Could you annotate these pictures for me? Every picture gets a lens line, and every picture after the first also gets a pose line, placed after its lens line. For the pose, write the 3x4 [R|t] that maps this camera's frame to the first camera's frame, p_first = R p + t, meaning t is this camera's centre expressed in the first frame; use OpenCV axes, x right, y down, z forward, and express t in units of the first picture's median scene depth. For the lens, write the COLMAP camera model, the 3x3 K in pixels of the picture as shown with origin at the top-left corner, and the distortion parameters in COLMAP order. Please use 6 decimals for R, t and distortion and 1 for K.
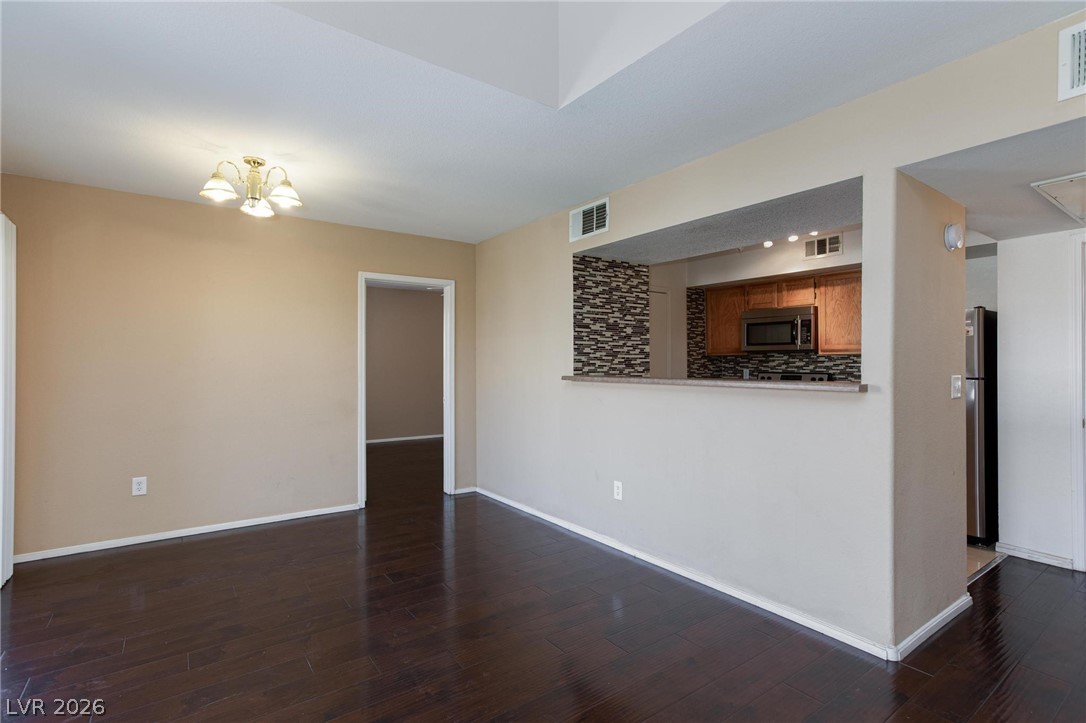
lens RADIAL K [[528.1, 0, 541.1], [0, 528.1, 358.4], [0, 0, 1]] dist [-0.001237, 0.000386]
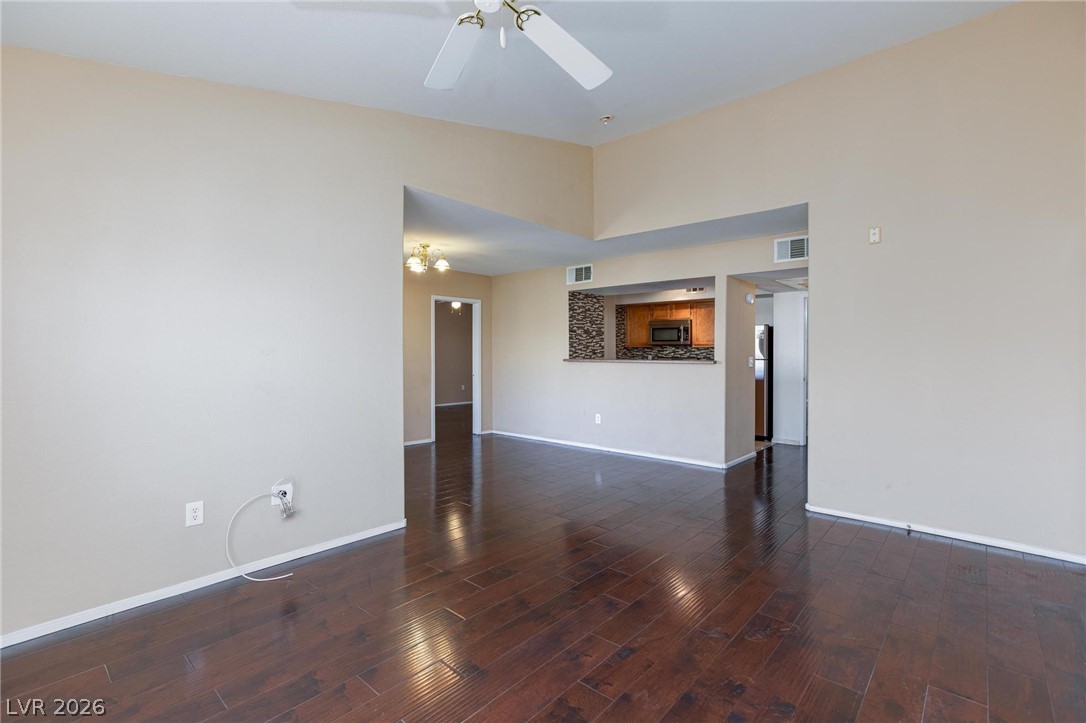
lens RADIAL K [[517.1, 0, 519.9], [0, 517.1, 355.4], [0, 0, 1]] dist [-0.026780, -0.000076]
pose [[0.983190, -0.000765, 0.182585, -0.382154], [-0.002179, 0.999871, 0.015919, -0.006248], [-0.182573, -0.016049, 0.983061, -0.631773]]
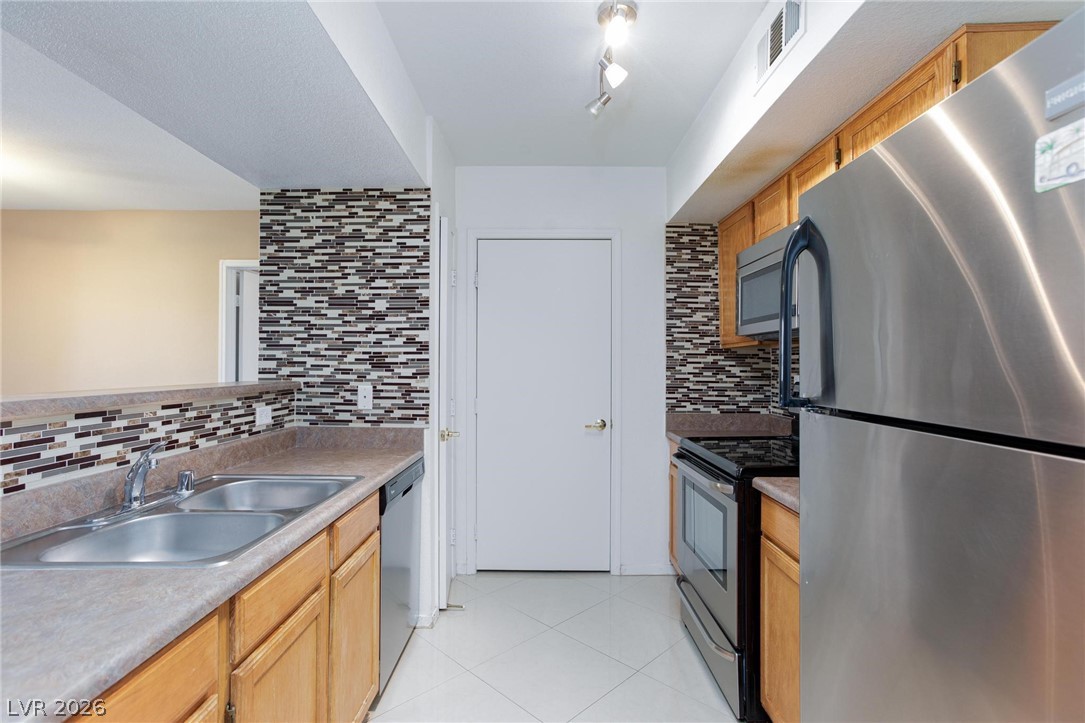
lens RADIAL K [[511.6, 0, 542.5], [0, 511.6, 361.5], [0, 0, 1]] dist [-0.018455, 0.000262]
pose [[0.800213, -0.003367, -0.599706, 0.631541], [0.004301, 0.999991, 0.000124, 0.009284], [0.599700, -0.002679, 0.800220, 0.644958]]
